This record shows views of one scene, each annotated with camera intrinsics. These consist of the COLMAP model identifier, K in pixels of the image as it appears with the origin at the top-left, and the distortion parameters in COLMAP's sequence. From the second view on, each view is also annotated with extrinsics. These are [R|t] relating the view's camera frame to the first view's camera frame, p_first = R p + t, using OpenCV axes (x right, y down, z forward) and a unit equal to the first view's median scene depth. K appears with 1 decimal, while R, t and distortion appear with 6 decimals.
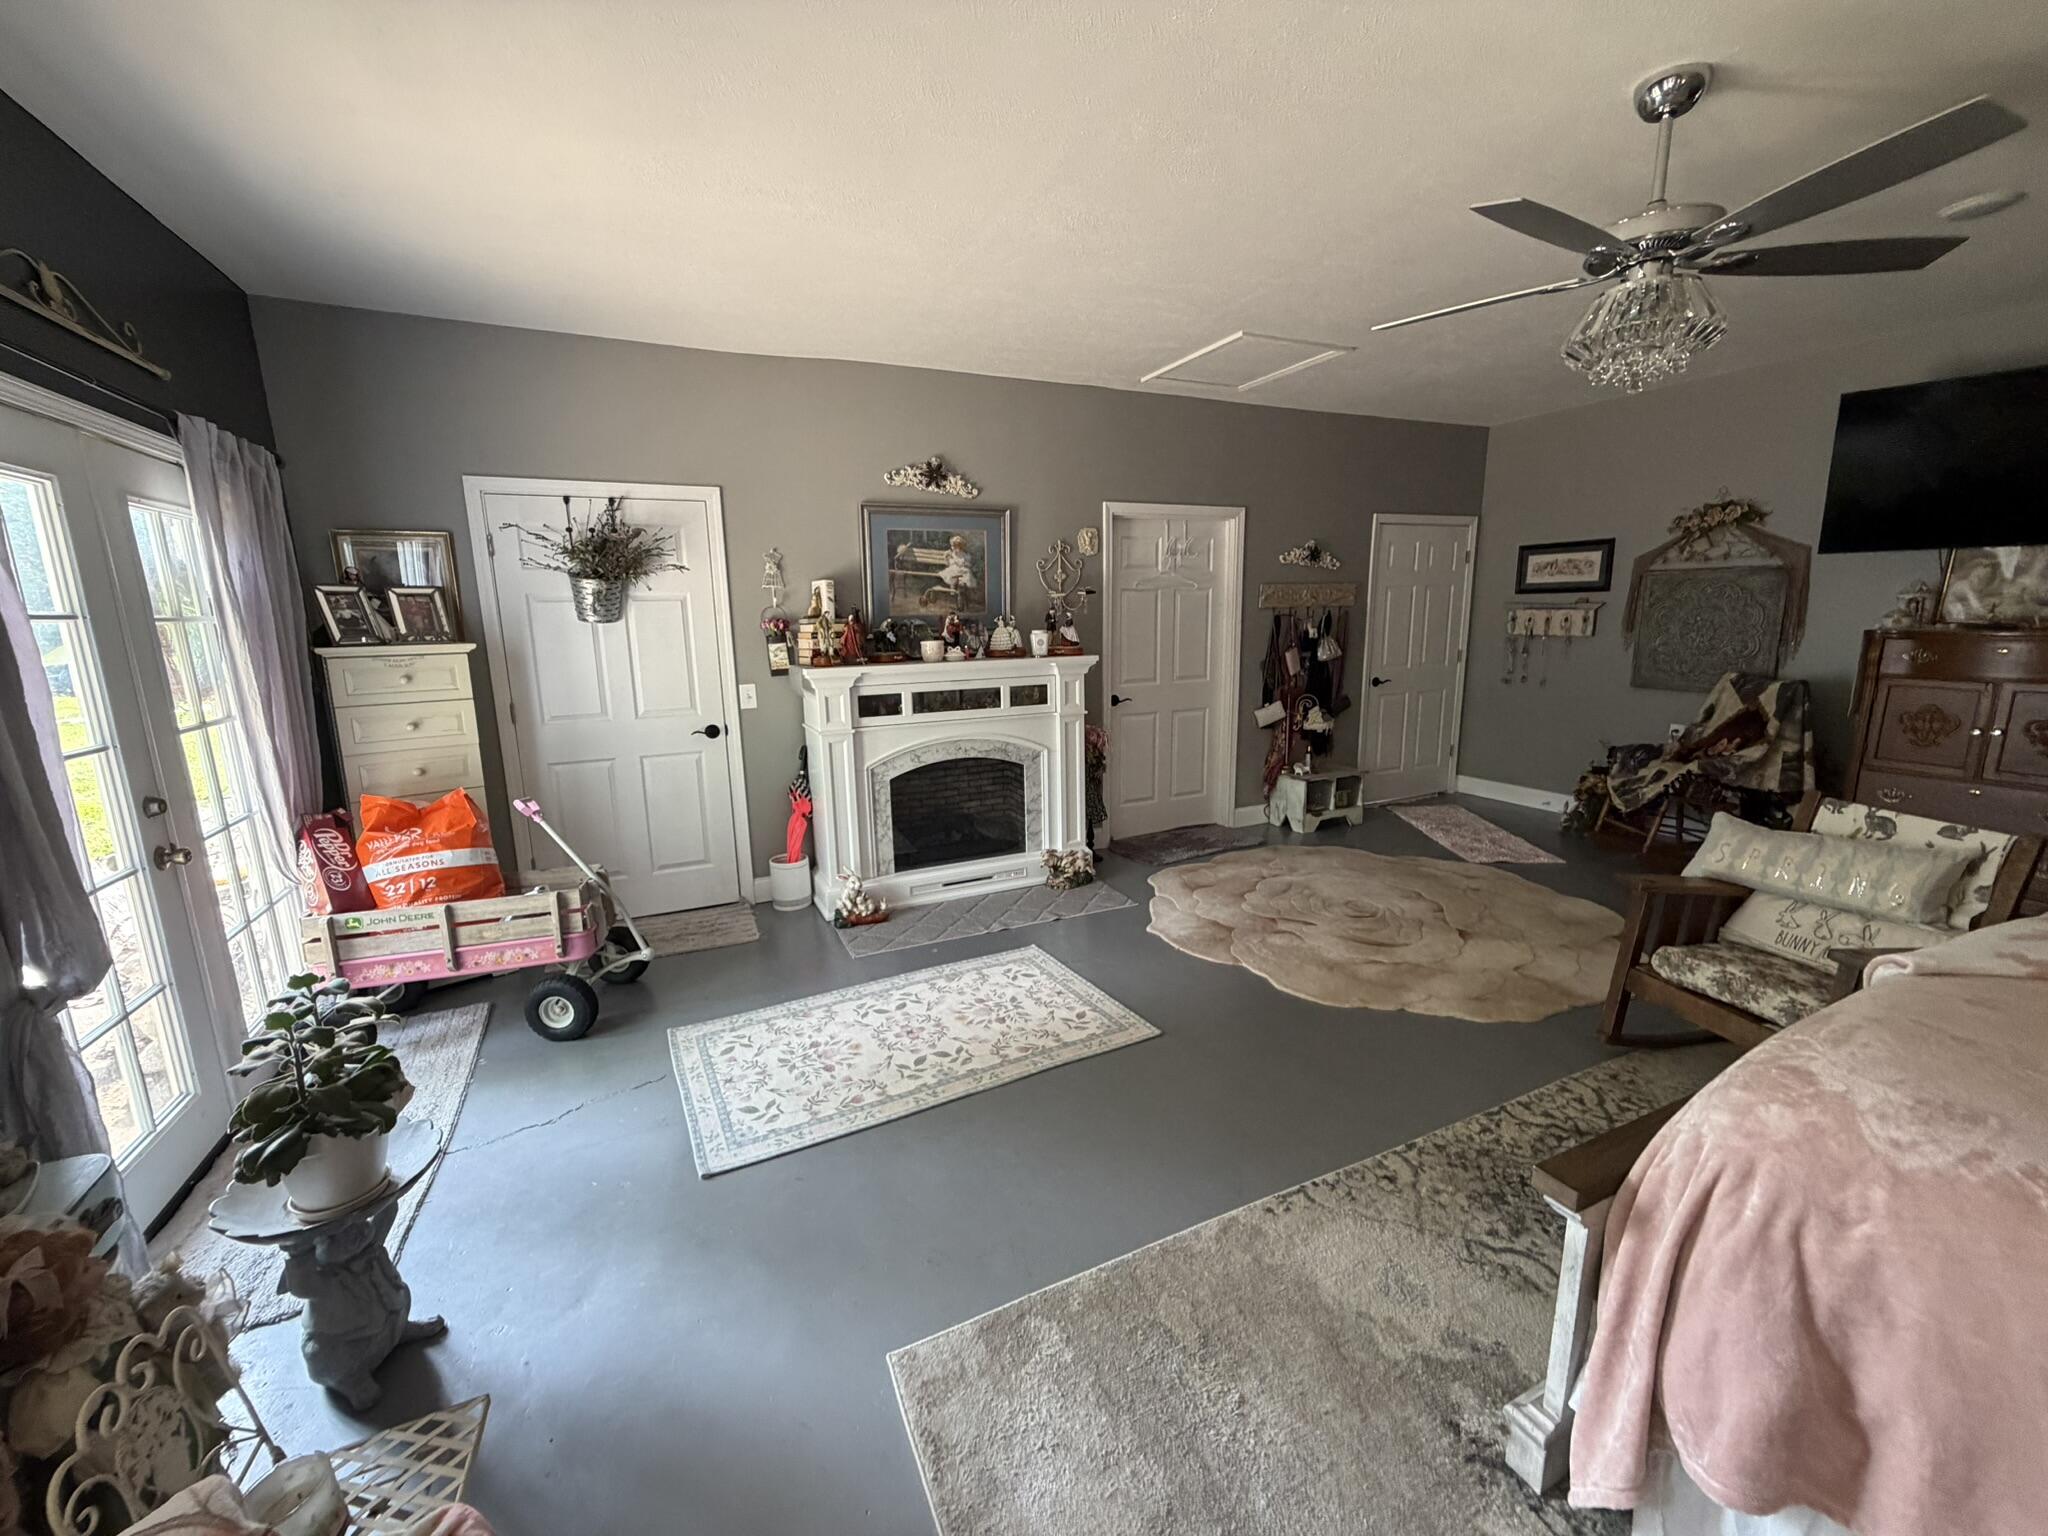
lens RADIAL K [[818.2, 0, 1019.0], [0, 818.2, 767.8], [0, 0, 1]] dist [0.001090, -0.000017]
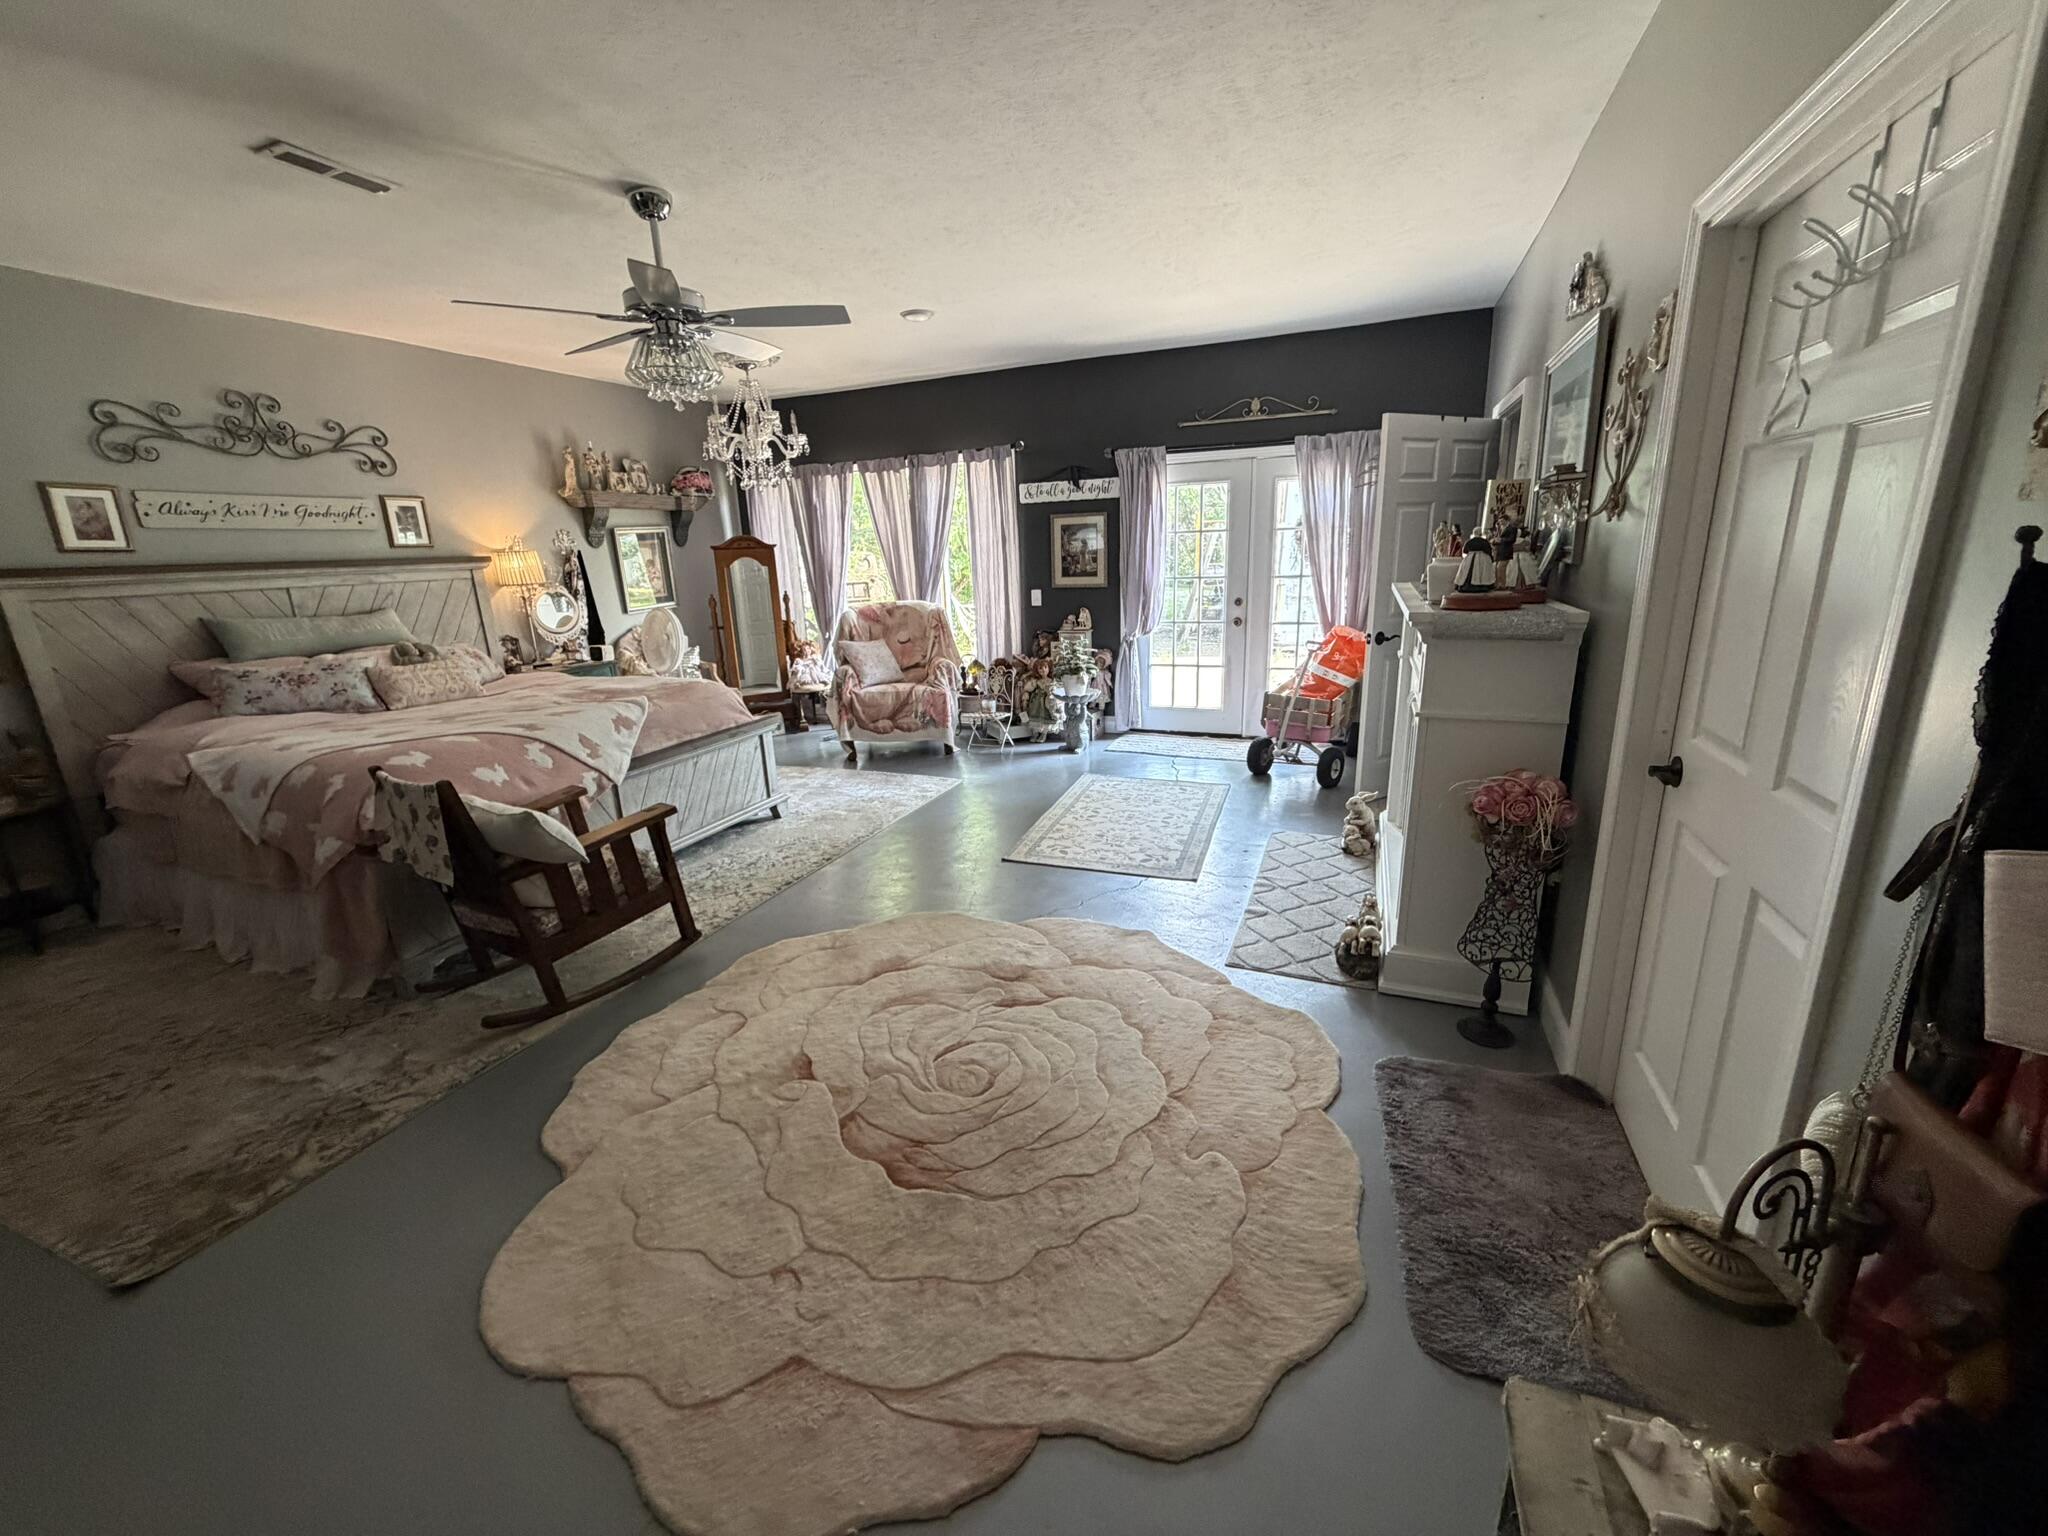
lens RADIAL K [[818.2, 0, 1019.0], [0, 818.2, 767.8], [0, 0, 1]] dist [0.001090, -0.000017]
pose [[-0.734041, 0.222601, -0.641585, 0.672830], [-0.079192, 0.910248, 0.406420, -0.252260], [0.674472, 0.349138, -0.650531, 1.250787]]
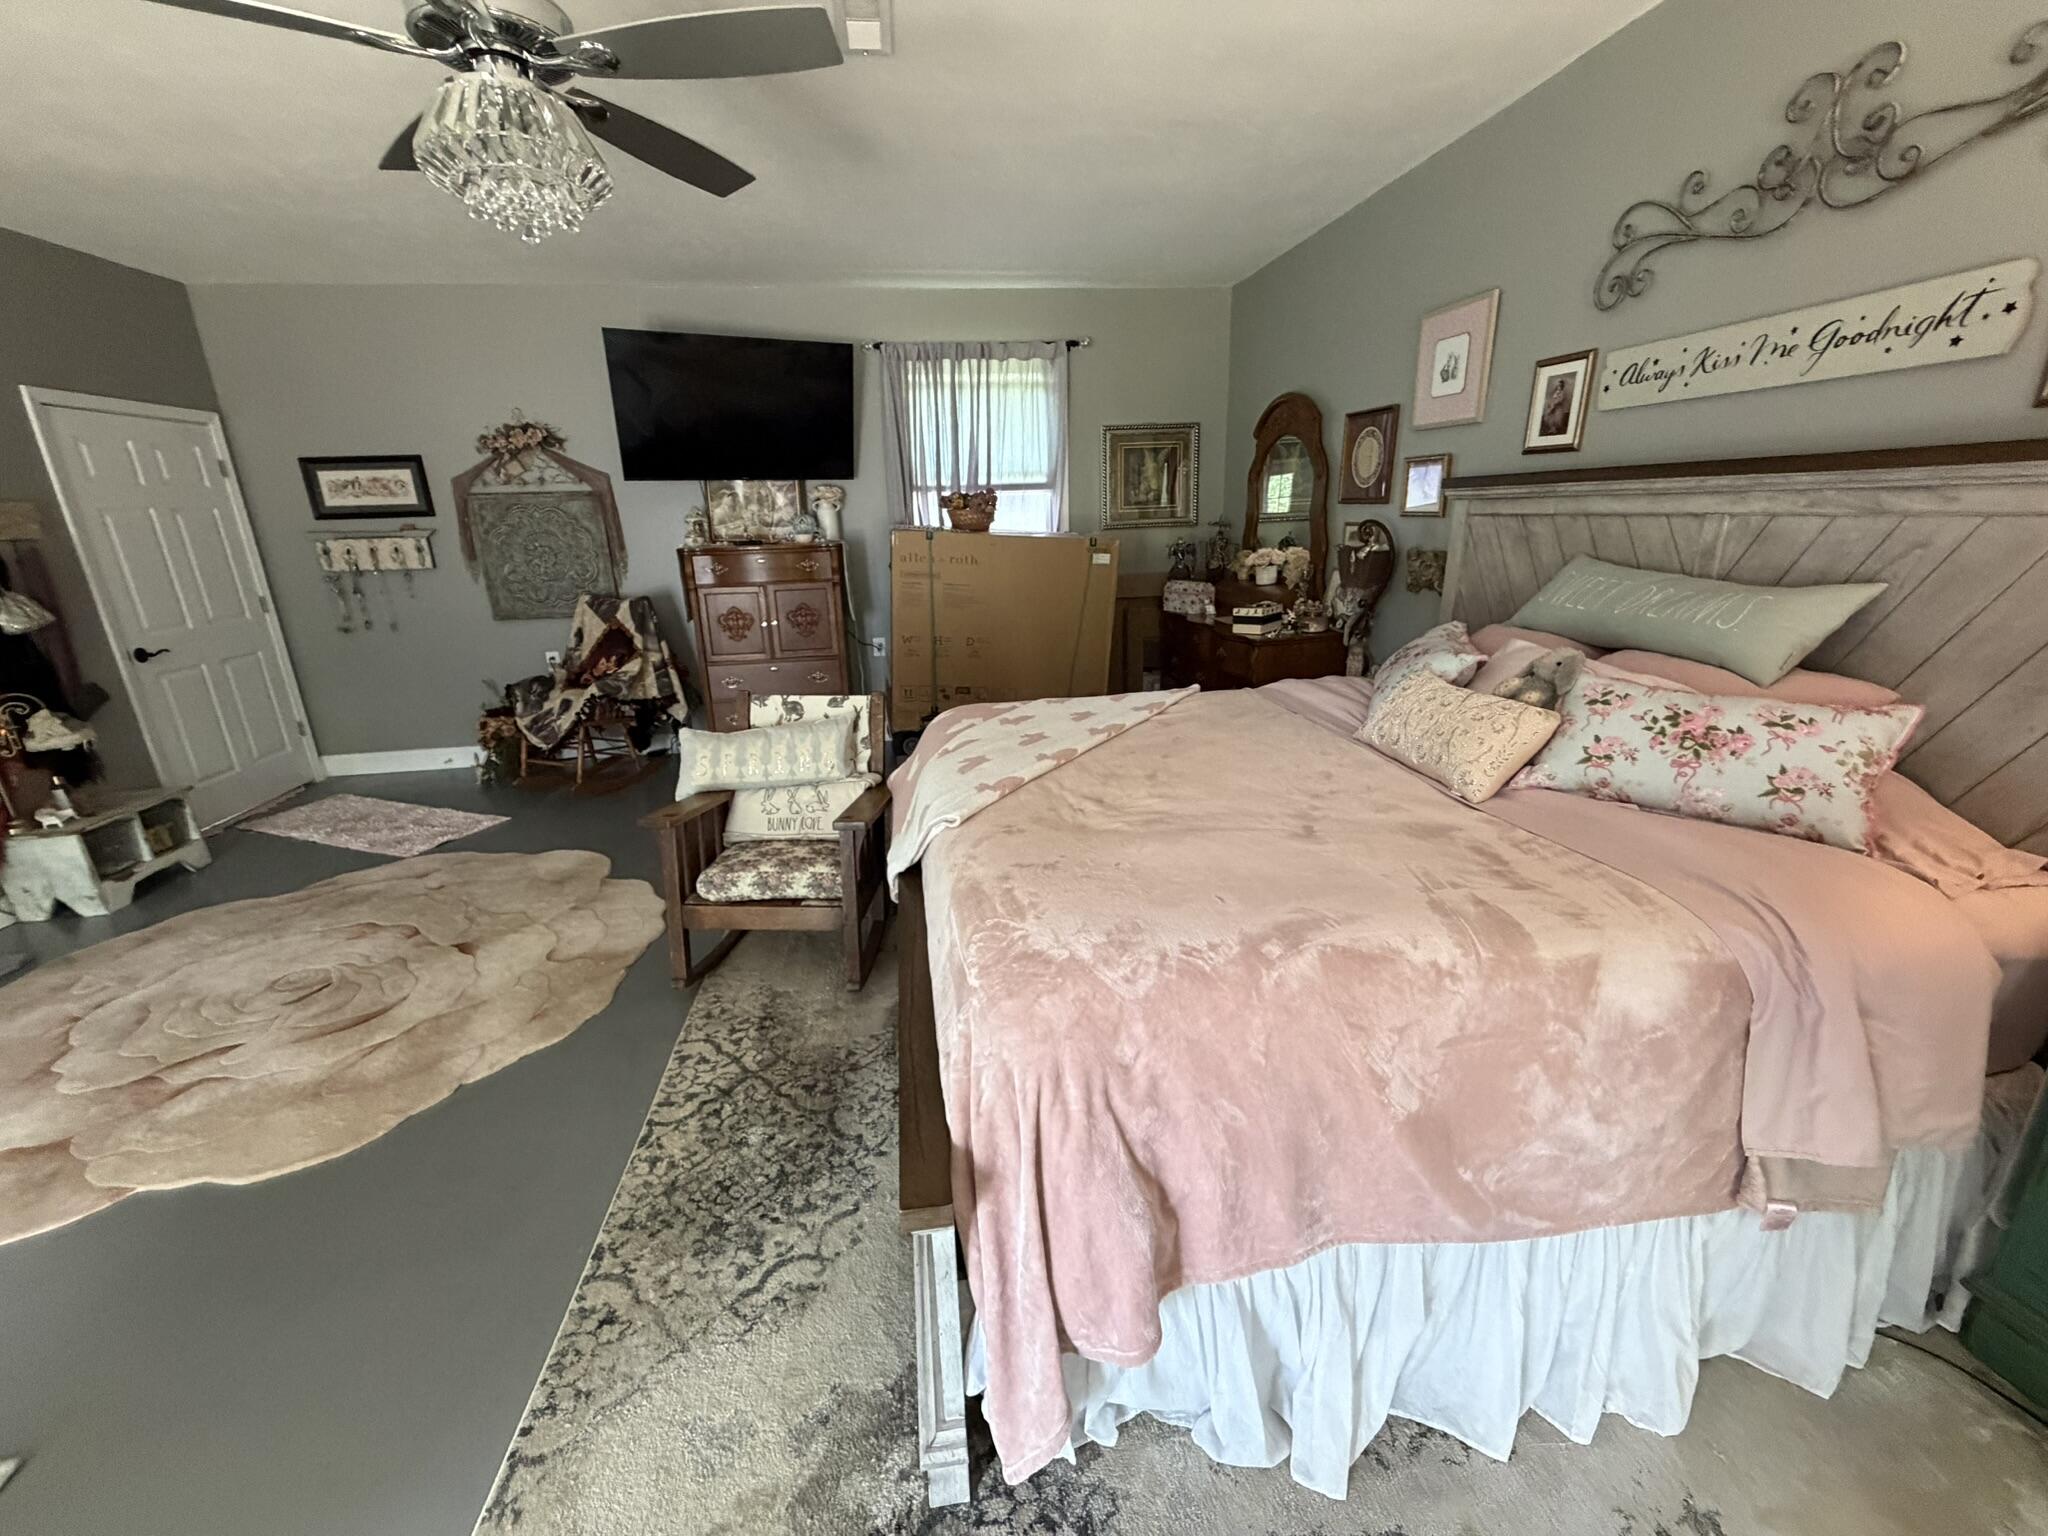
lens RADIAL K [[818.2, 0, 1019.0], [0, 818.2, 767.8], [0, 0, 1]] dist [0.001090, -0.000017]
pose [[0.290073, -0.276405, 0.916219, 0.013272], [0.205717, 0.953011, 0.222375, -0.026890], [-0.934633, 0.123977, 0.333304, 0.175366]]
